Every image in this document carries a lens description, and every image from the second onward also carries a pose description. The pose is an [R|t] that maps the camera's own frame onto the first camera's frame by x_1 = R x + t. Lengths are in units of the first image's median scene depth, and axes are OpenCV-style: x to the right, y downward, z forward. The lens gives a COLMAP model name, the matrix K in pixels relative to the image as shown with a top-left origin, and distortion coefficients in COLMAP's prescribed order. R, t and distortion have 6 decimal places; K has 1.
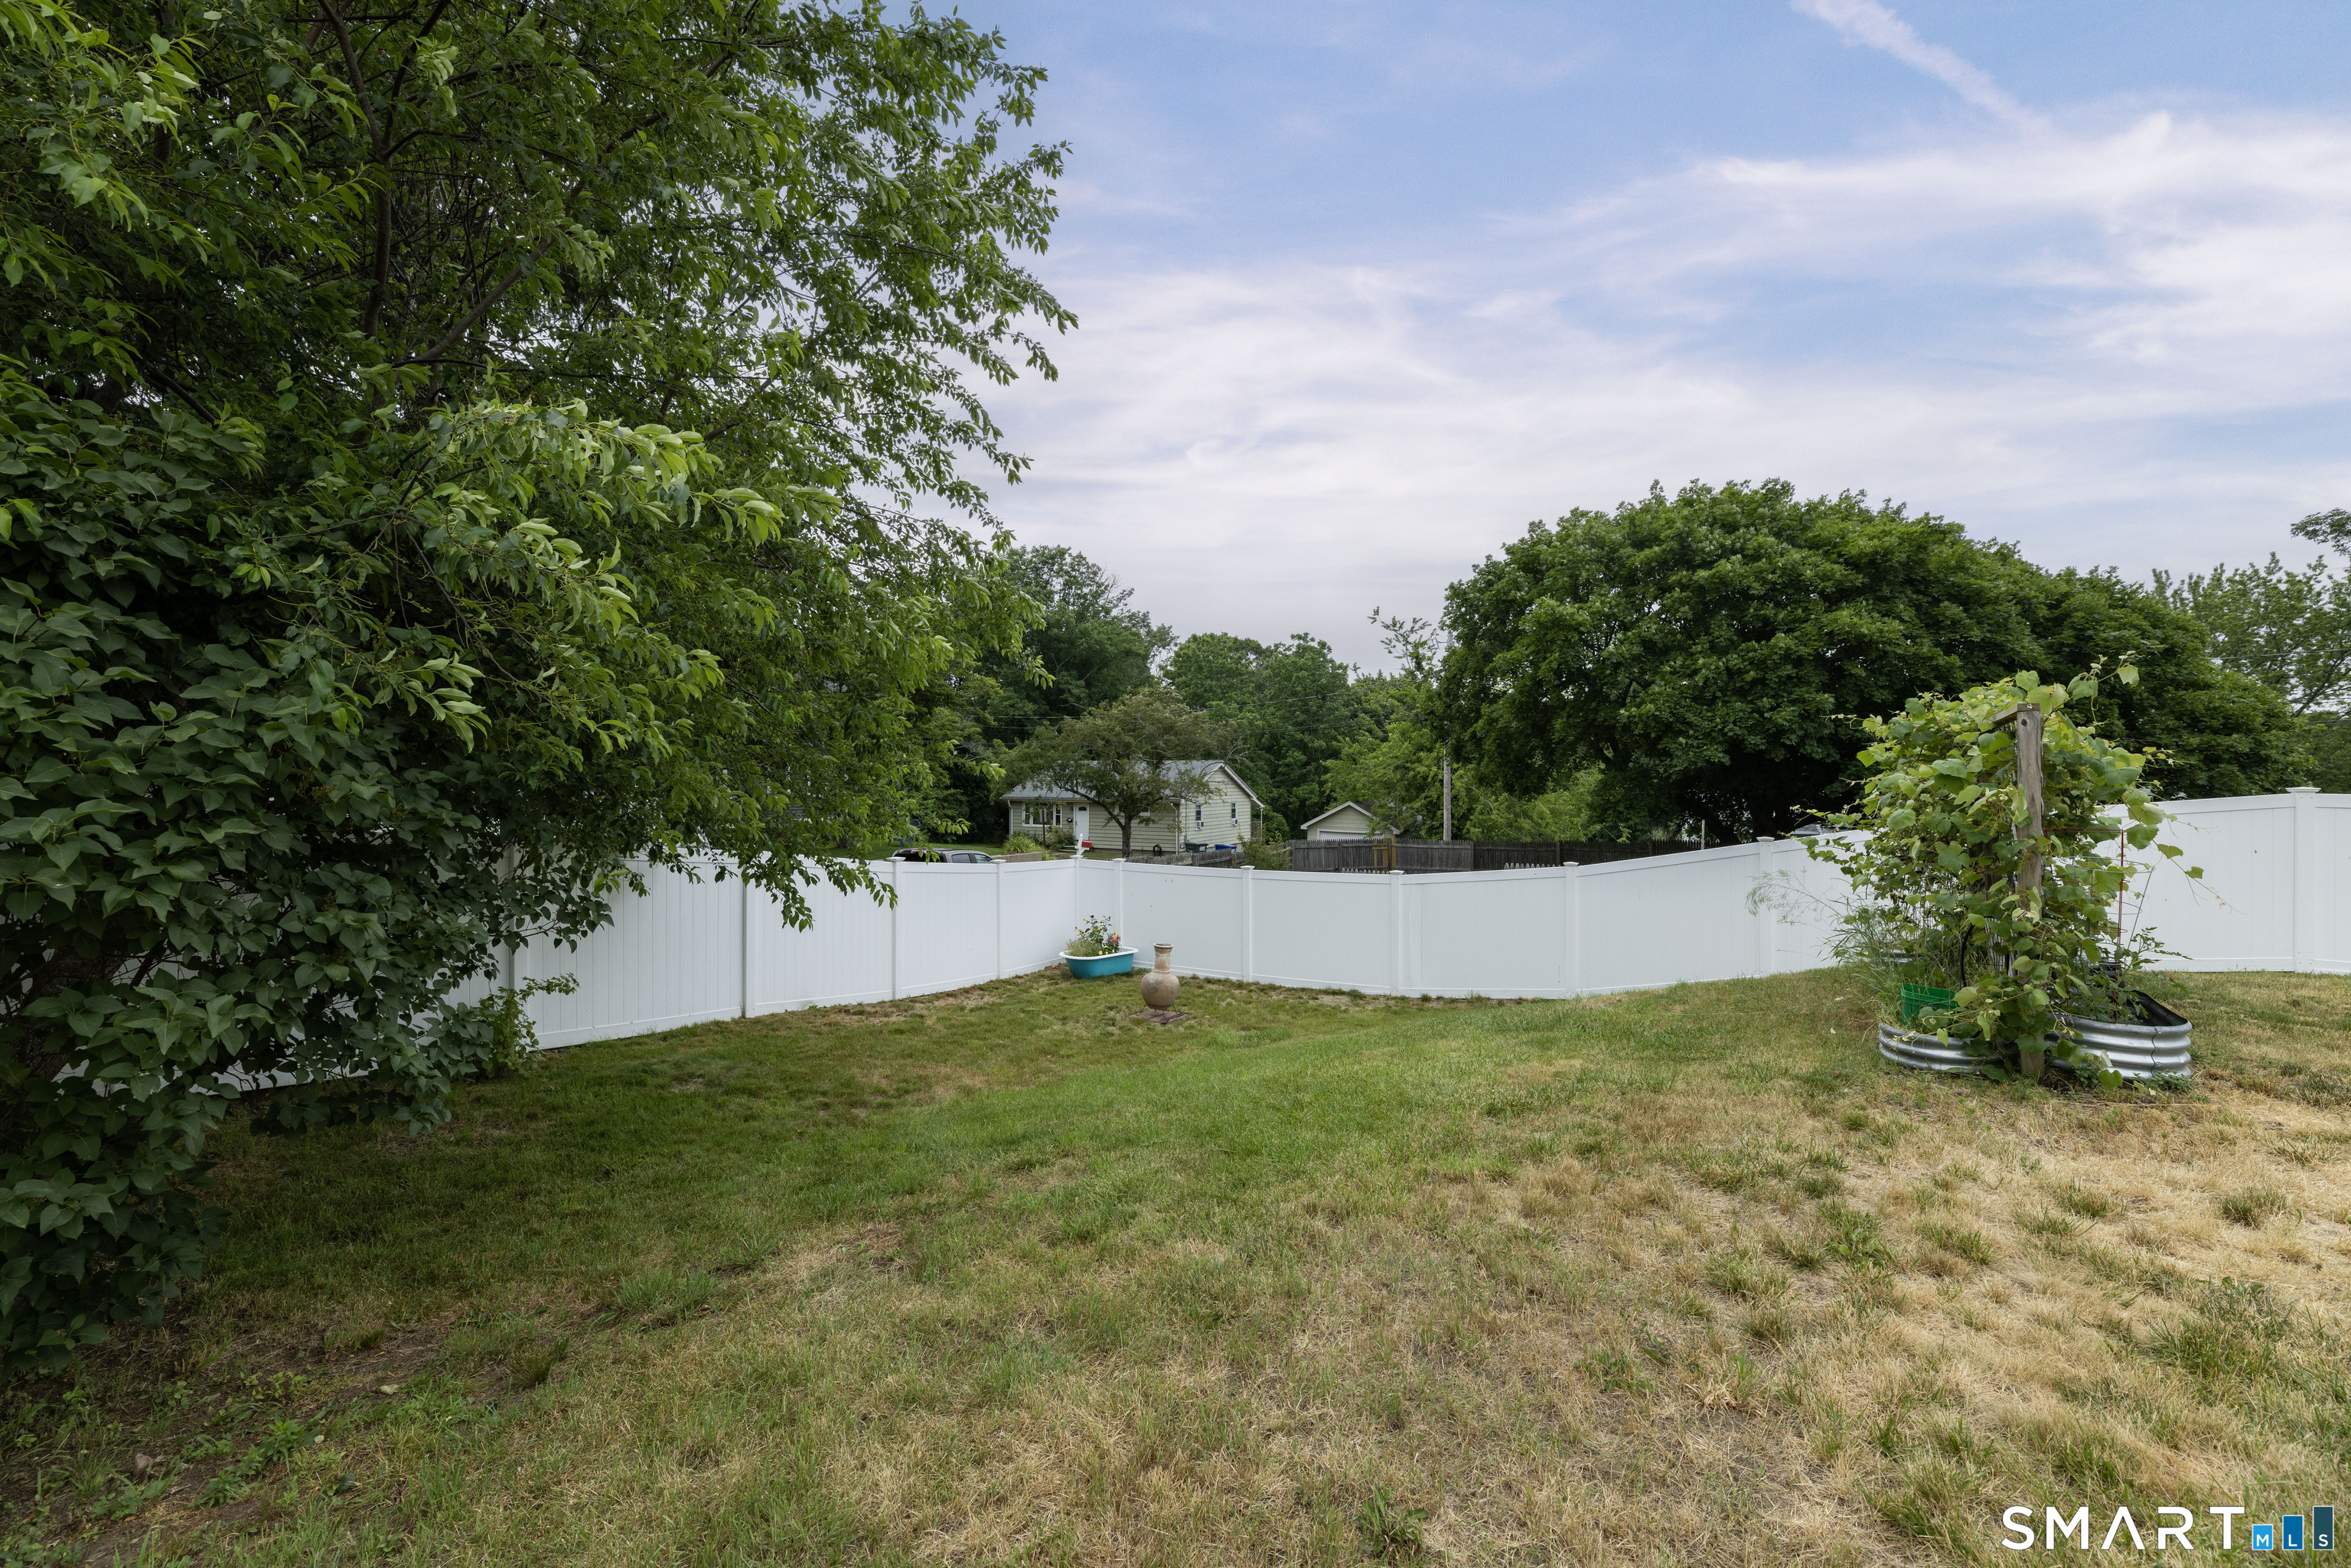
lens RADIAL K [[947.2, 0, 1158.2], [0, 947.2, 791.1], [0, 0, 1]] dist [-0.002029, -0.000152]
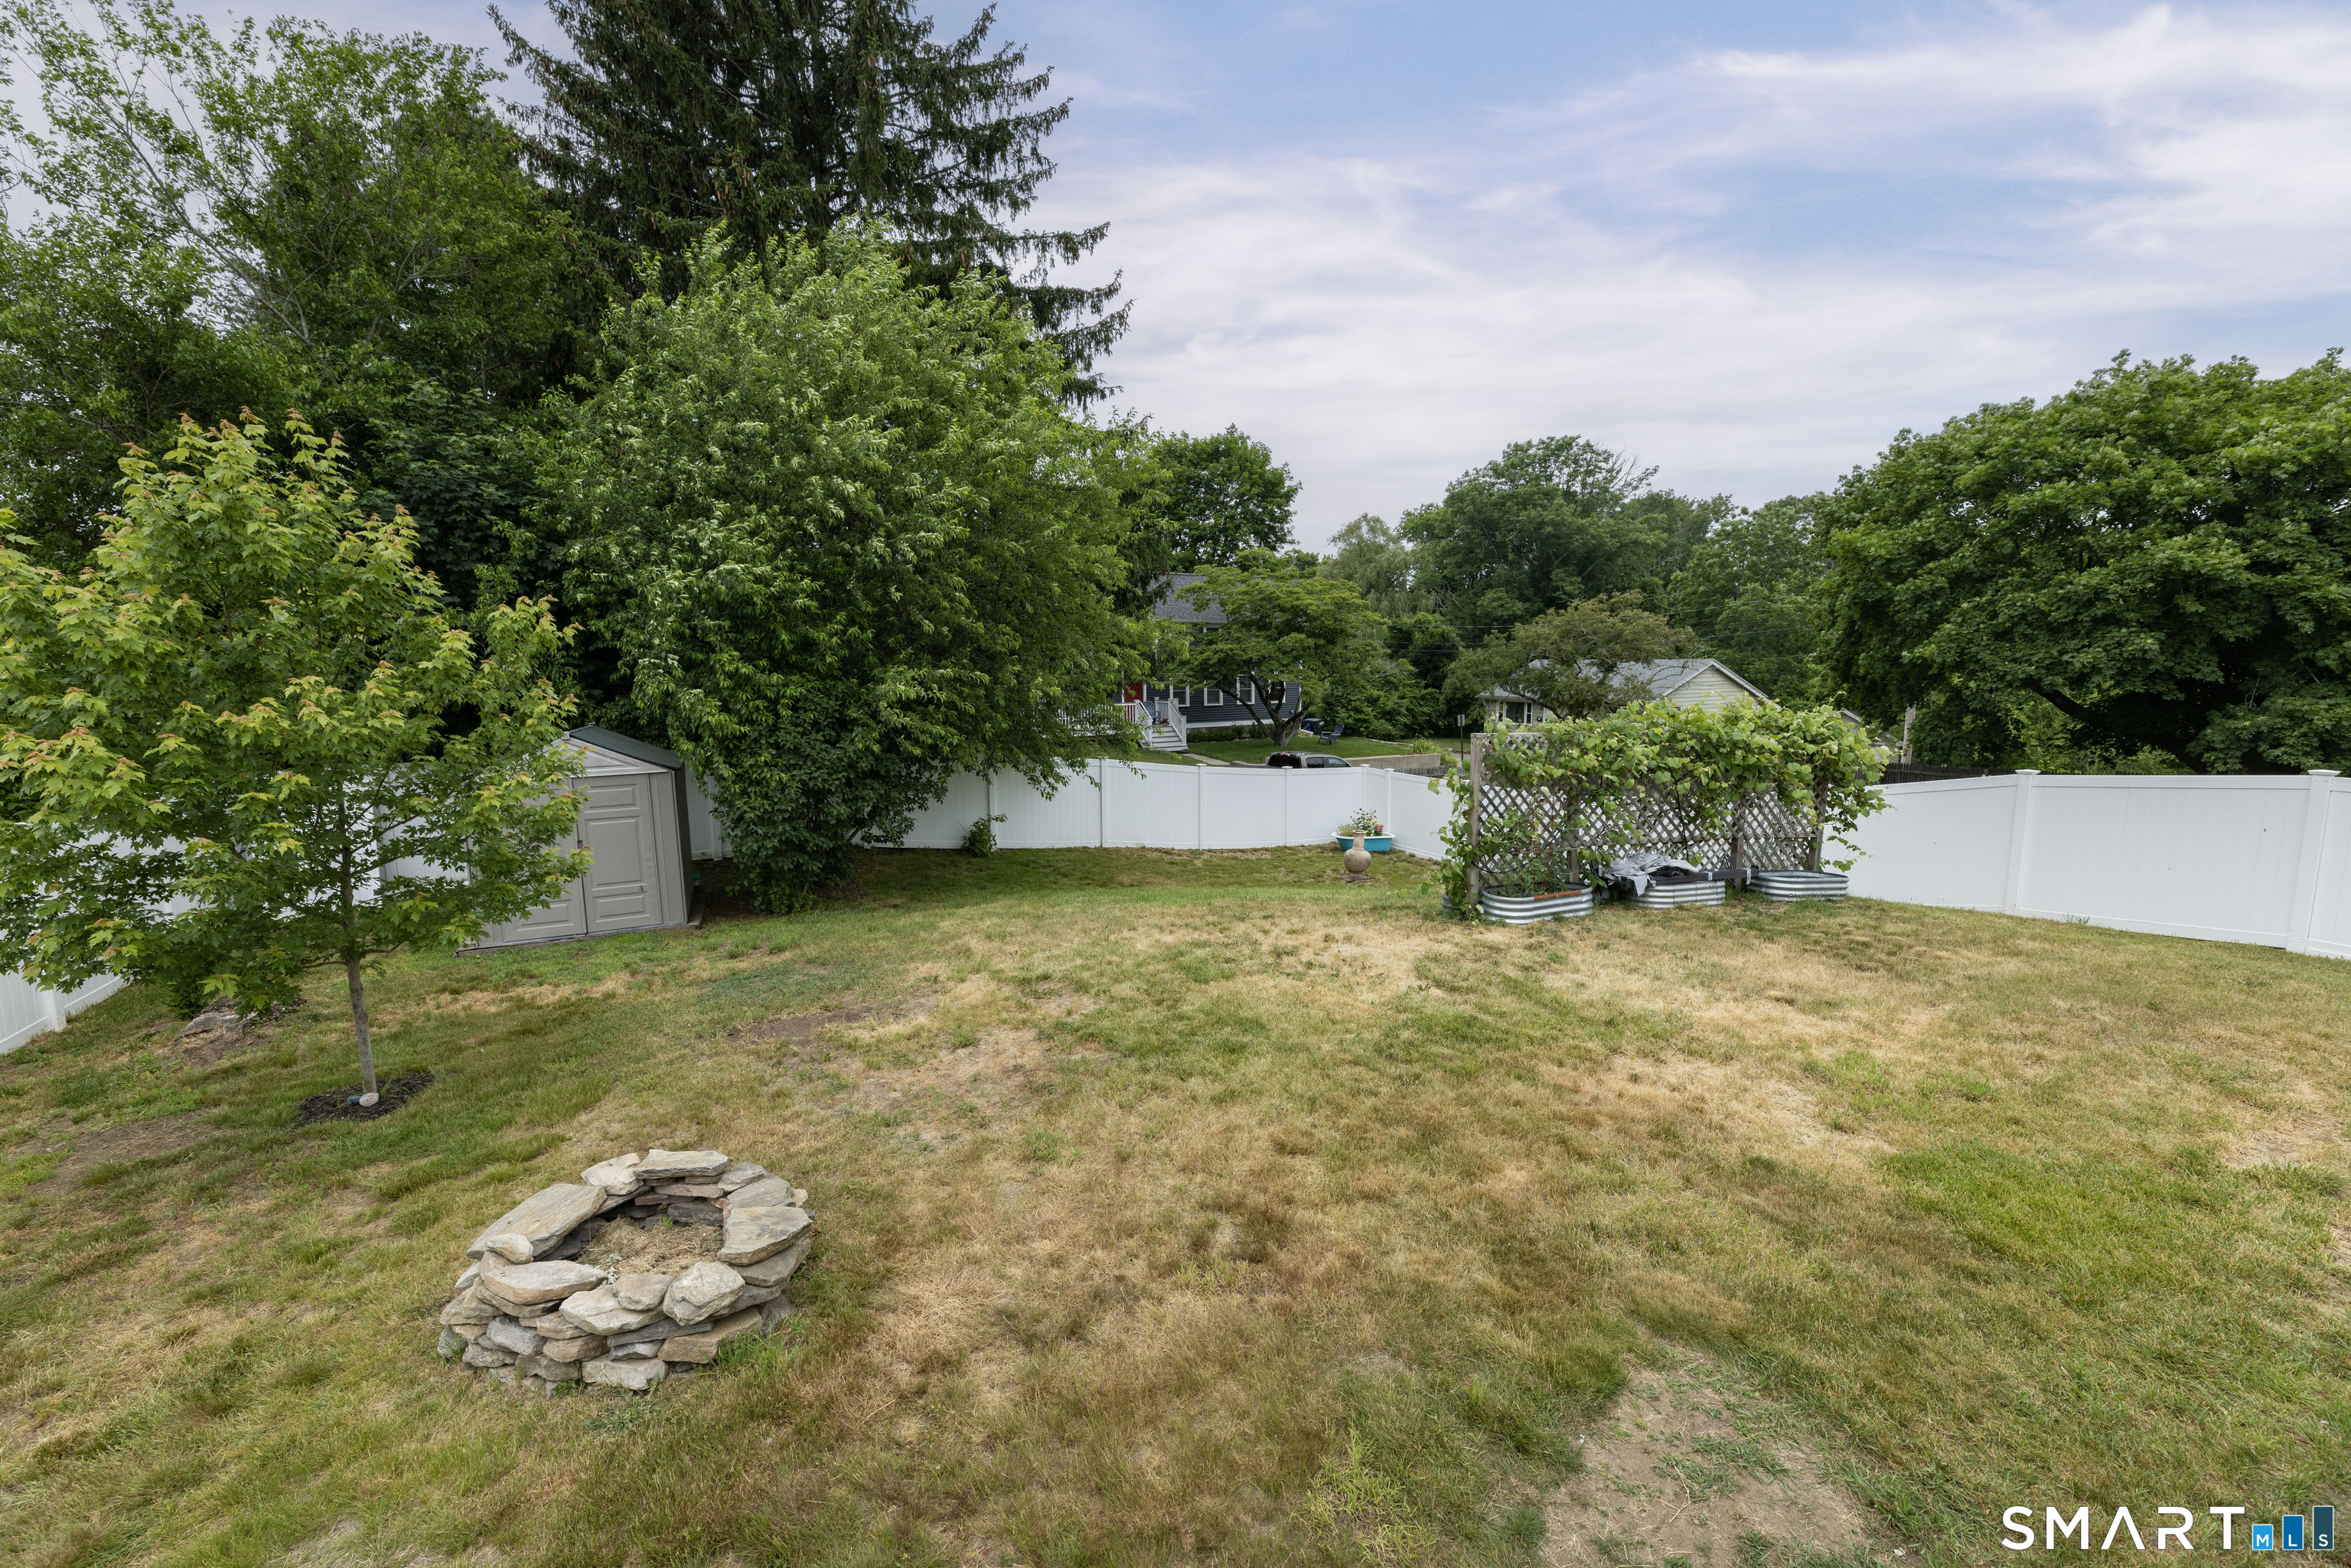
lens RADIAL K [[947.2, 0, 1167.4], [0, 947.2, 815.6], [0, 0, 1]] dist [-0.002029, -0.000152]
pose [[0.834404, 0.078204, -0.545576, 0.374242], [0.005520, 0.988647, 0.150156, -0.059166], [0.551125, -0.128302, 0.824500, -0.266034]]
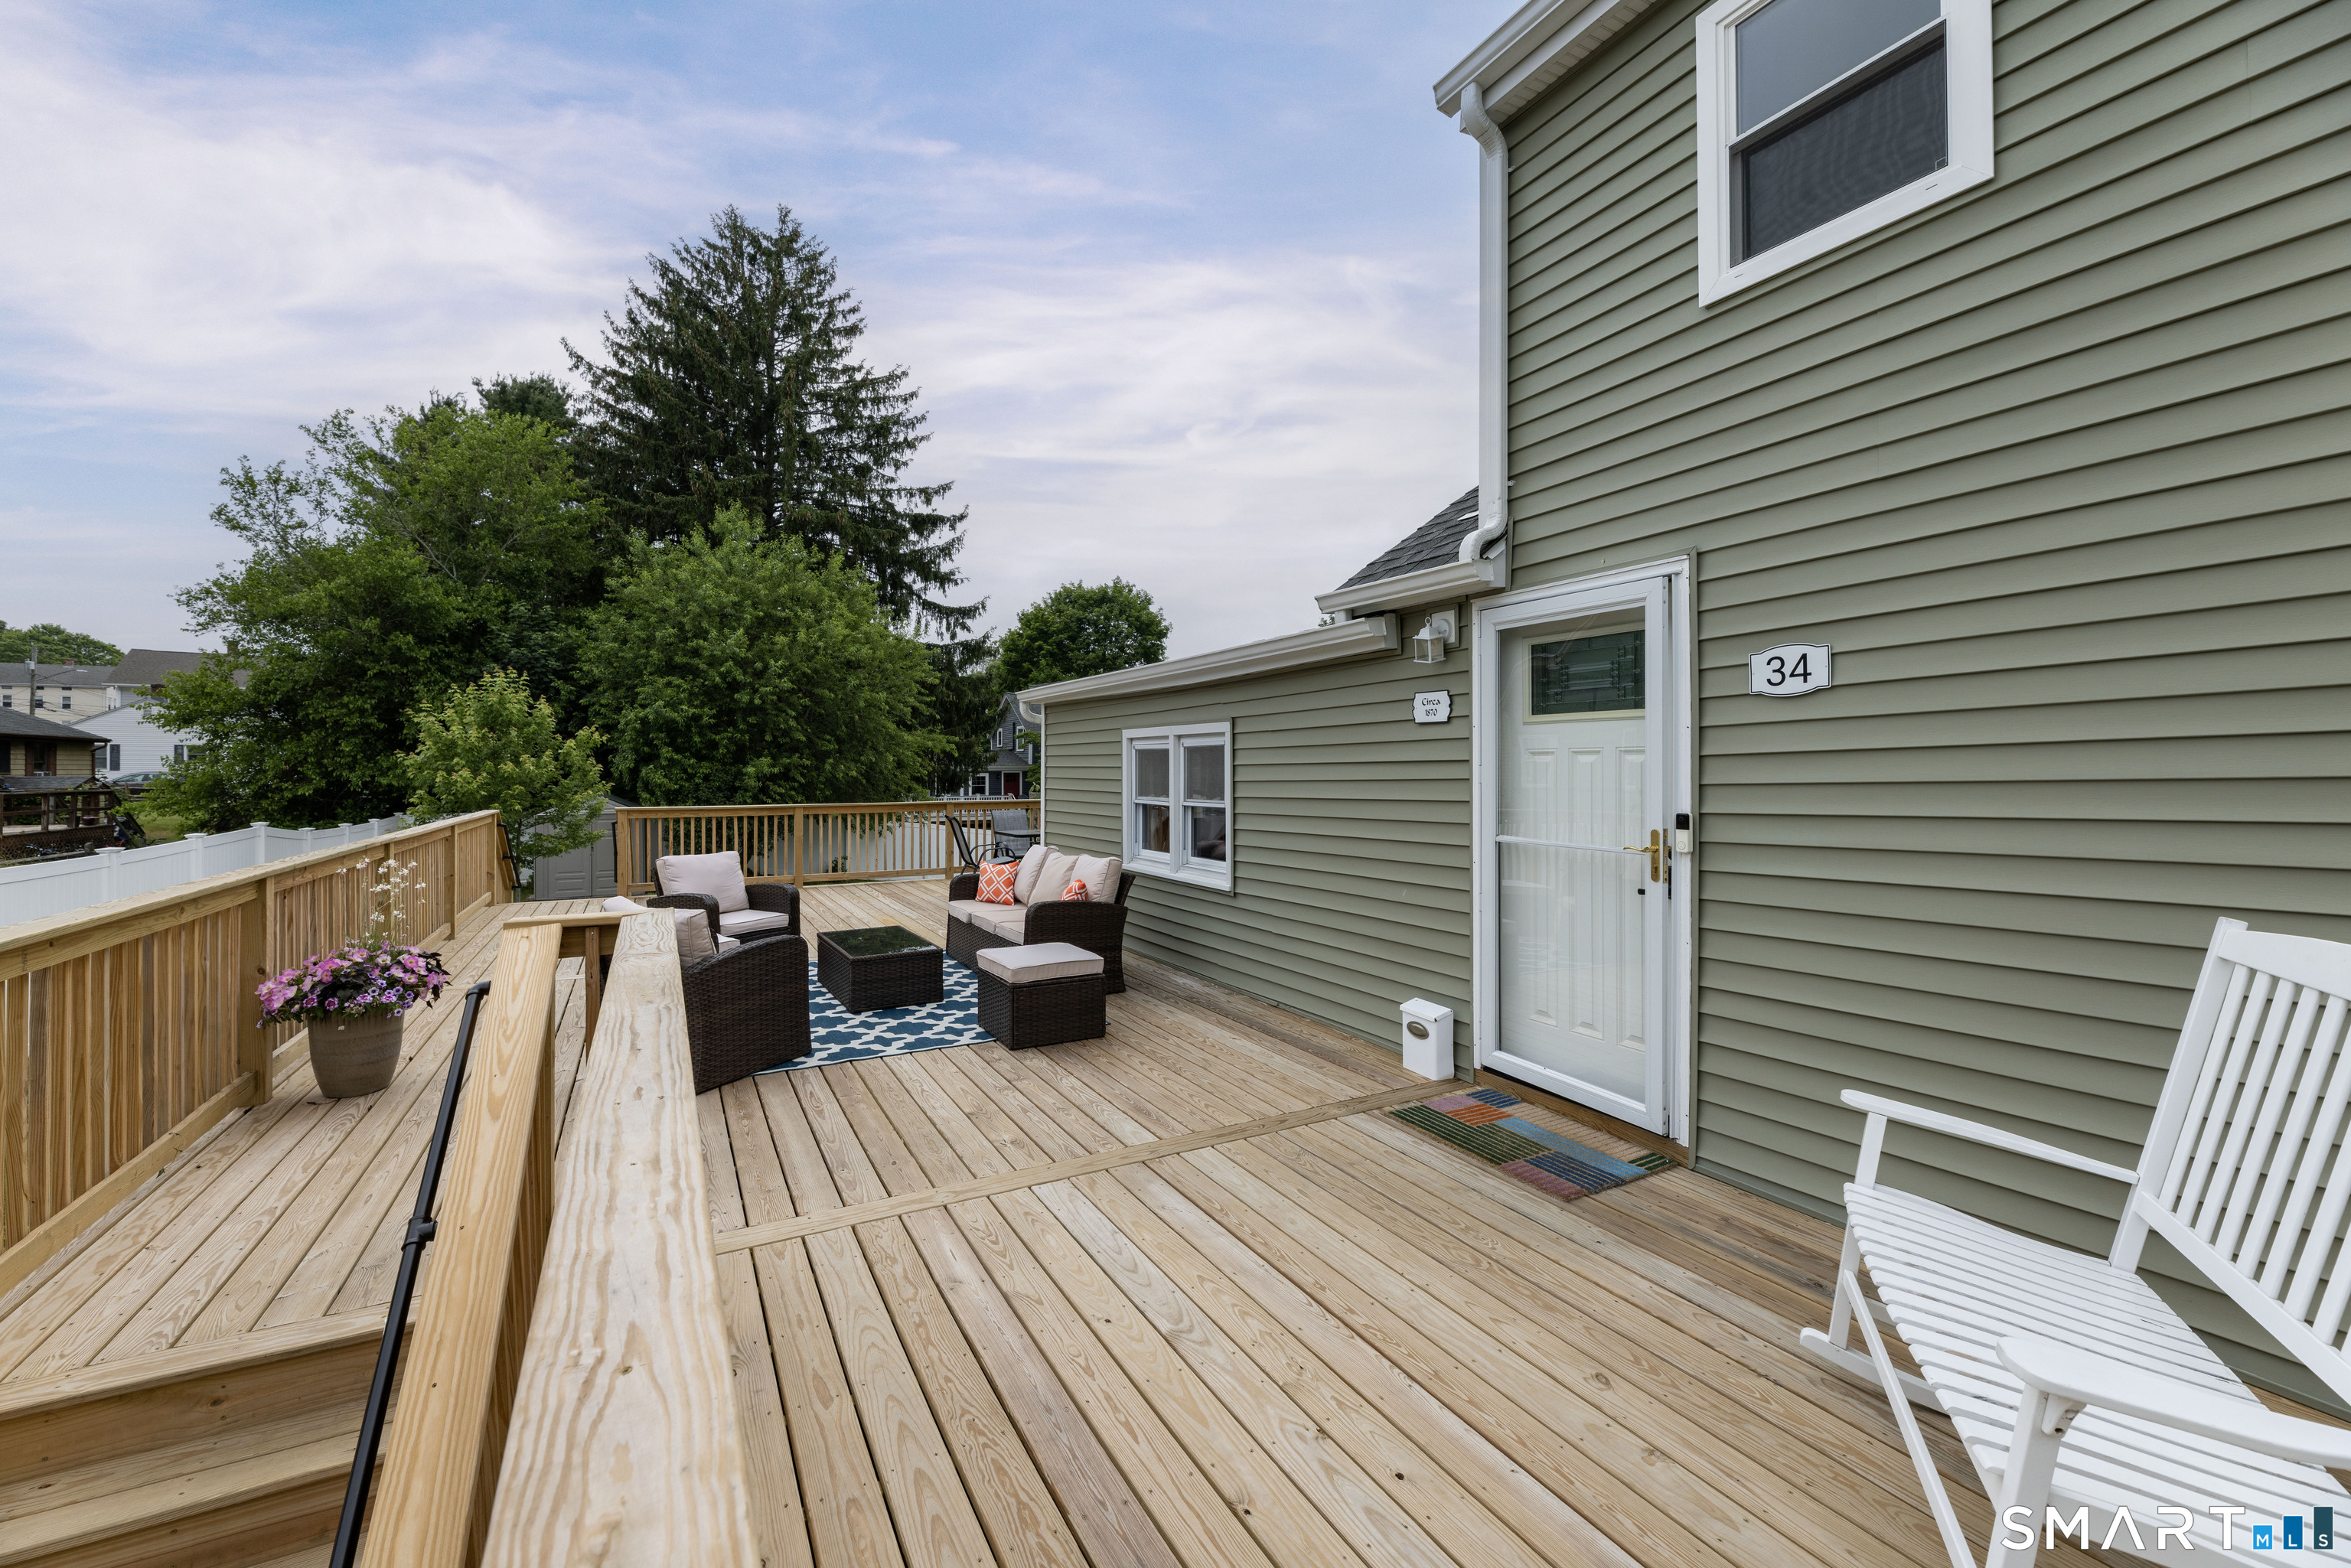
lens RADIAL K [[947.2, 0, 1157.0], [0, 947.2, 782.4], [0, 0, 1]] dist [-0.002029, -0.000152]
pose [[0.843089, 0.002875, -0.537766, 0.870559], [-0.001912, 0.999995, 0.002348, -0.039282], [0.537770, -0.000951, 0.843091, -0.537799]]
